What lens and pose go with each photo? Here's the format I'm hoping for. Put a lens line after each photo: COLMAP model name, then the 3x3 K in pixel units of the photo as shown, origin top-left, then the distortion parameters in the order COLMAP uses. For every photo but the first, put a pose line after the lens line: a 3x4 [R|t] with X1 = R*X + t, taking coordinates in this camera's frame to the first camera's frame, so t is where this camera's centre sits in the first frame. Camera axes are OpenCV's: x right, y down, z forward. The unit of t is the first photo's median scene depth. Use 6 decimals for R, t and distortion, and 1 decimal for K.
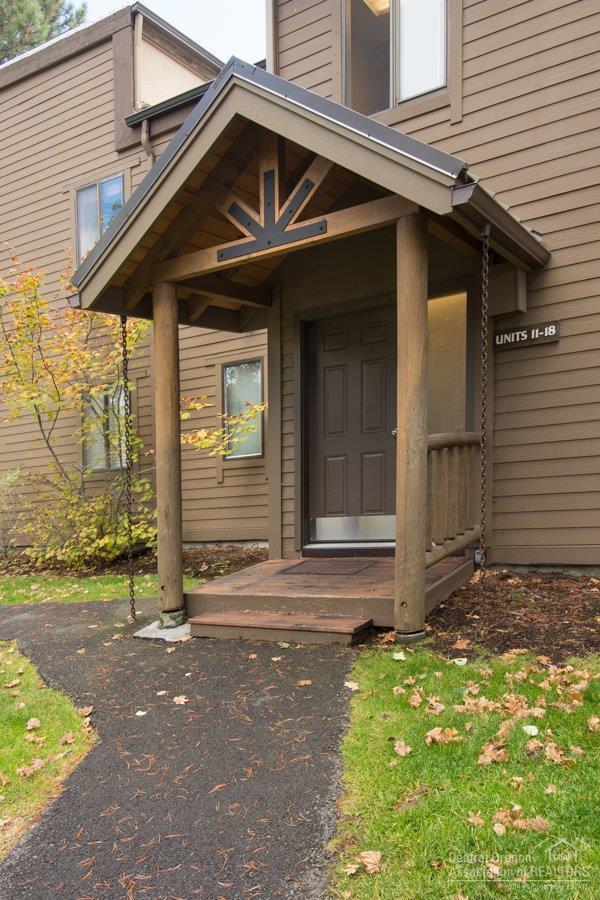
lens RADIAL K [[713.1, 0, 300.0], [0, 713.1, 450.0], [0, 0, 1]] dist [-0.004600, -0.002795]
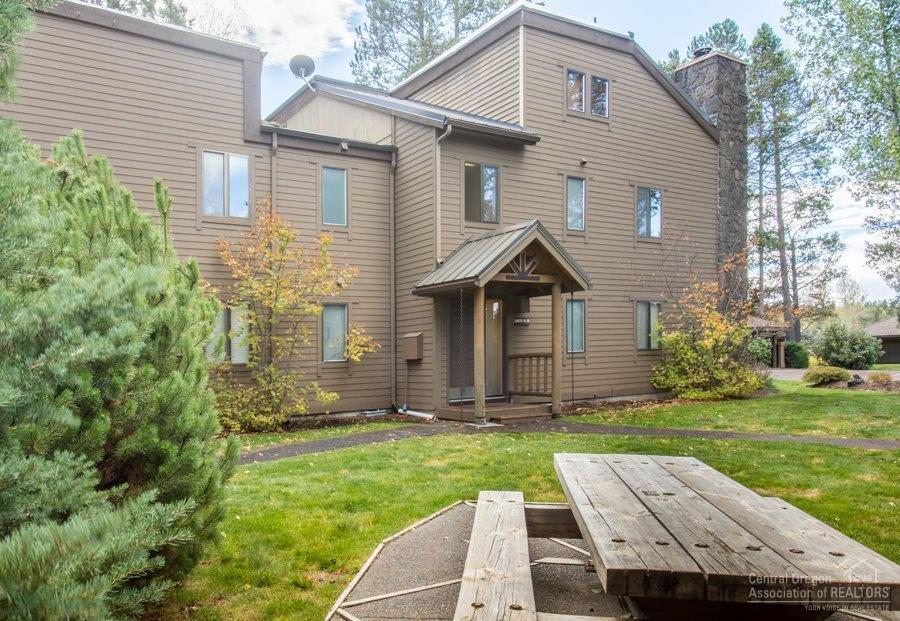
lens RADIAL K [[691.1, 0, 450.0], [0, 691.1, 310.5], [0, 0, 1]] dist [0.000716, 0.000215]
pose [[0.441995, 0.139090, 0.886168, -1.876610], [-0.013027, 0.988796, -0.148701, 0.170385], [-0.896923, 0.054181, 0.438855, 0.079069]]
